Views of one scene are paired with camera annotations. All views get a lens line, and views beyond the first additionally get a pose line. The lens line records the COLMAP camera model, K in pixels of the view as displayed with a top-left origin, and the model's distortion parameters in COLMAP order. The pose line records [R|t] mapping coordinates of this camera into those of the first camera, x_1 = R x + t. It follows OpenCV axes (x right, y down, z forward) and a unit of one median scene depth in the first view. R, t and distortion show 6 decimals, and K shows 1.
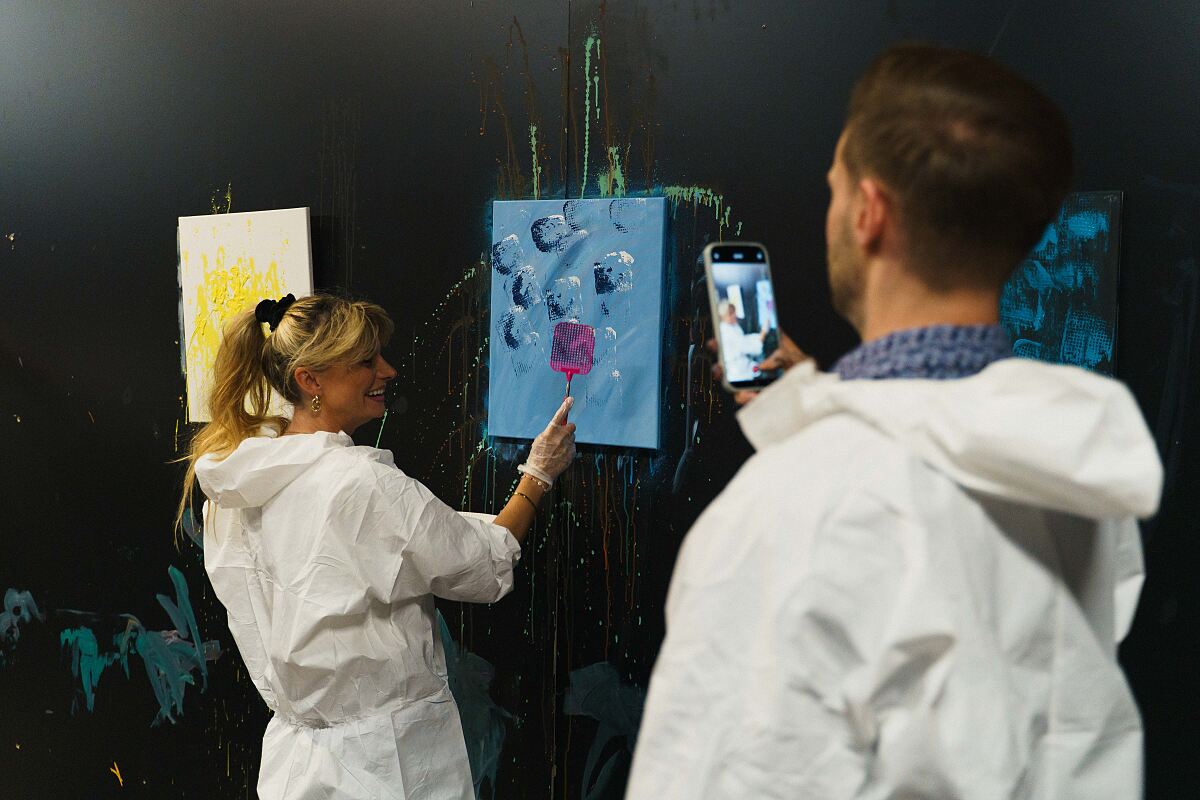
lens RADIAL K [[1265.8, 0, 597.0], [0, 1265.8, 397.4], [0, 0, 1]] dist [-0.005107, 0.000000]
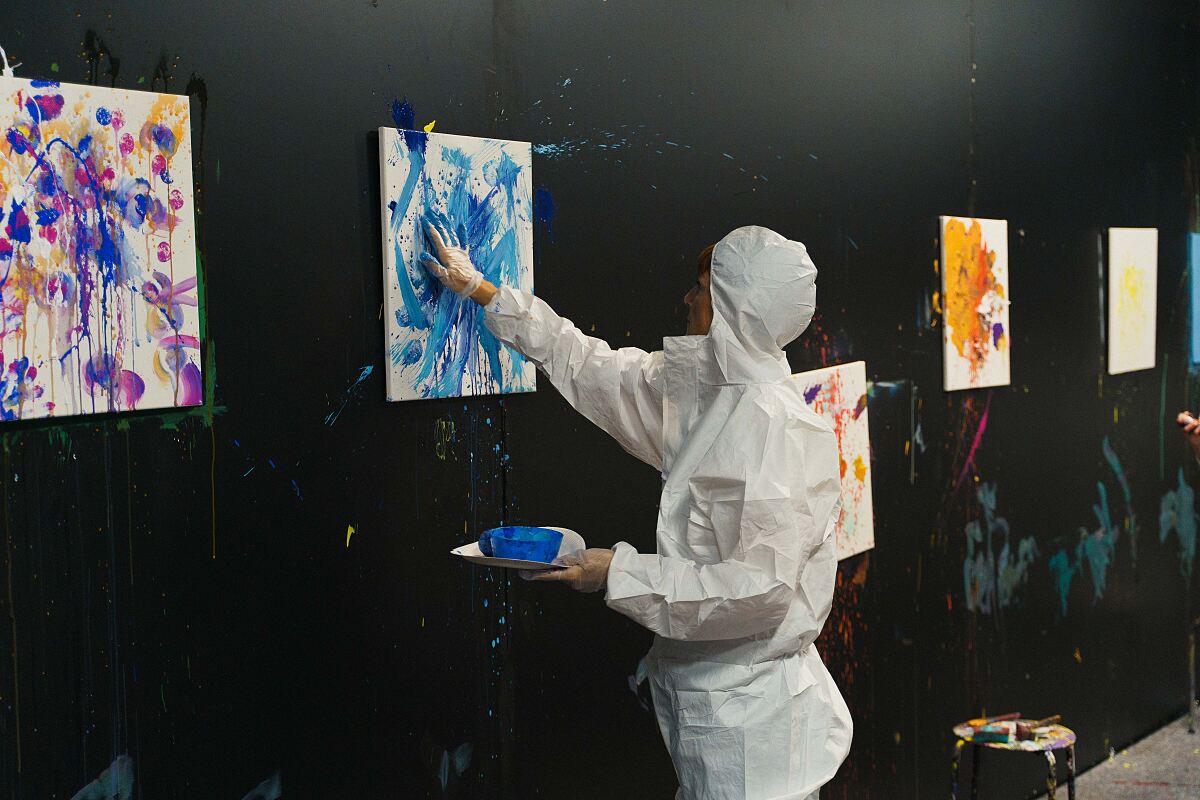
lens RADIAL K [[1617.8, 0, 606.4], [0, 1617.8, 396.2], [0, 0, 1]] dist [-0.014366, 0.000000]
pose [[0.188513, -0.059175, 0.980286, -2.628481], [0.081219, 0.995703, 0.044487, -0.097625], [-0.978707, 0.071231, 0.192509, 1.447075]]
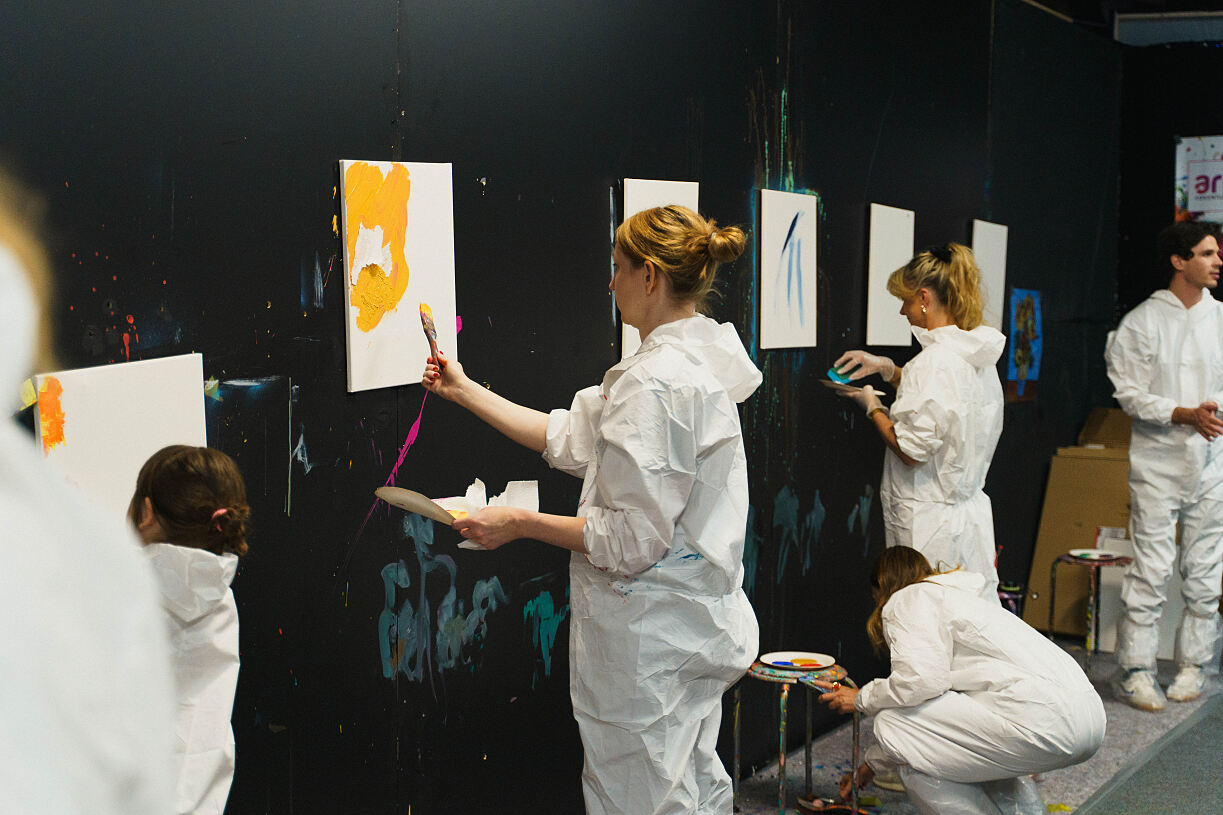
lens RADIAL K [[1858.6, 0, 610.2], [0, 1858.6, 384.0], [0, 0, 1]] dist [0.021802, 0.000000]
pose [[0.026004, -0.073173, 0.996980, -2.335382], [0.055033, 0.995910, 0.071659, -0.097177], [-0.998146, 0.053003, 0.029924, 1.159146]]
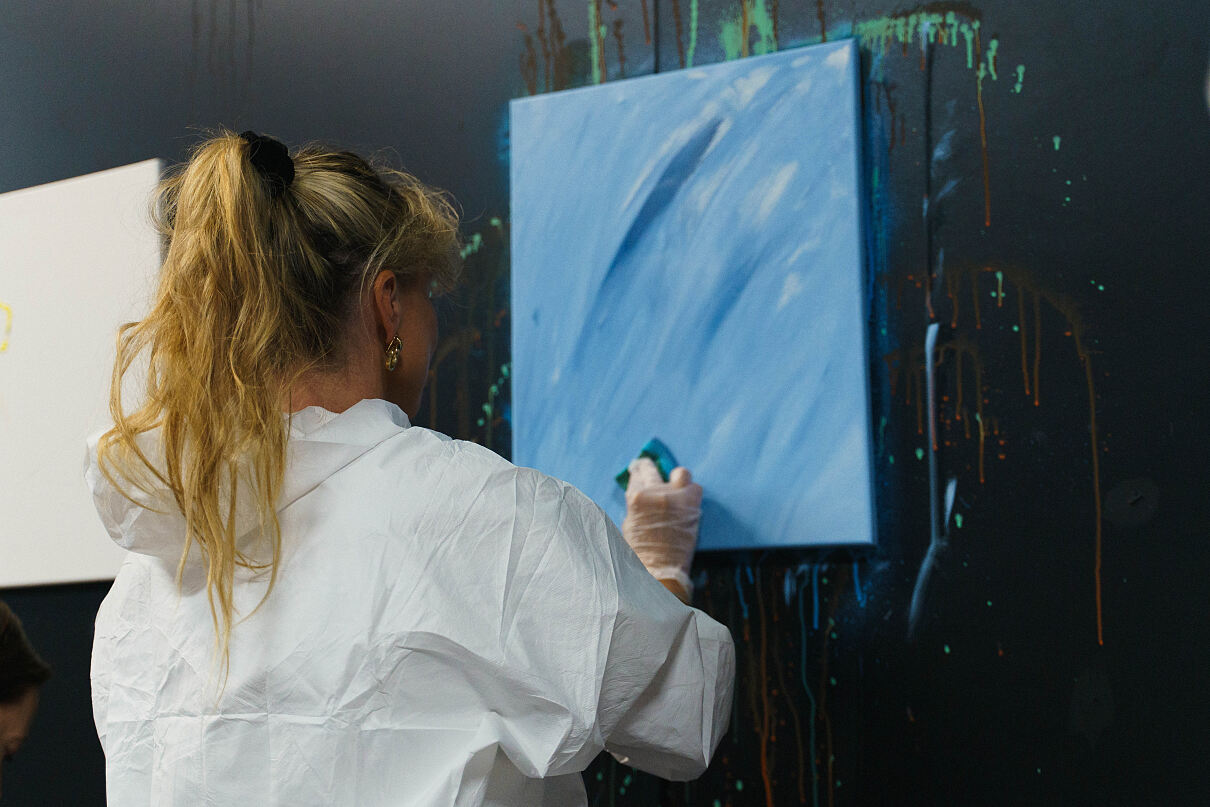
lens RADIAL K [[1819.6, 0, 604.7], [0, 1819.6, 401.8], [0, 0, 1]] dist [0.003974, 0.000000]
pose [[0.999275, -0.032596, -0.019693, -0.035724], [0.028147, 0.980473, -0.194631, 0.114234], [0.025653, 0.193936, 0.980679, 0.310238]]
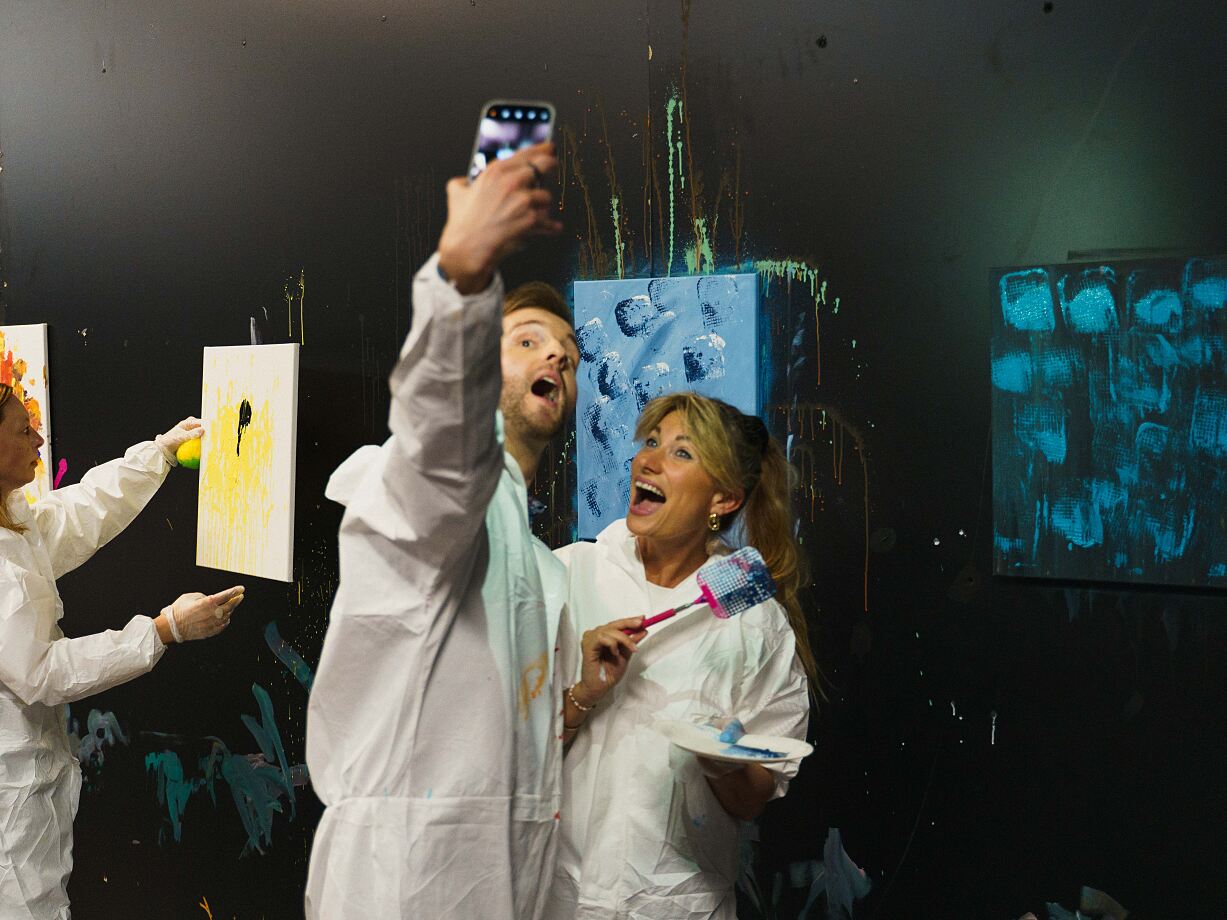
lens RADIAL K [[1524.1, 0, 614.0], [0, 1524.1, 458.3], [0, 0, 1]] dist [0.000345, 0.000000]
pose [[0.991948, -0.029136, -0.123251, 0.080650], [0.028602, 0.999572, -0.006102, -0.021256], [0.123377, 0.002528, 0.992357, -0.090105]]
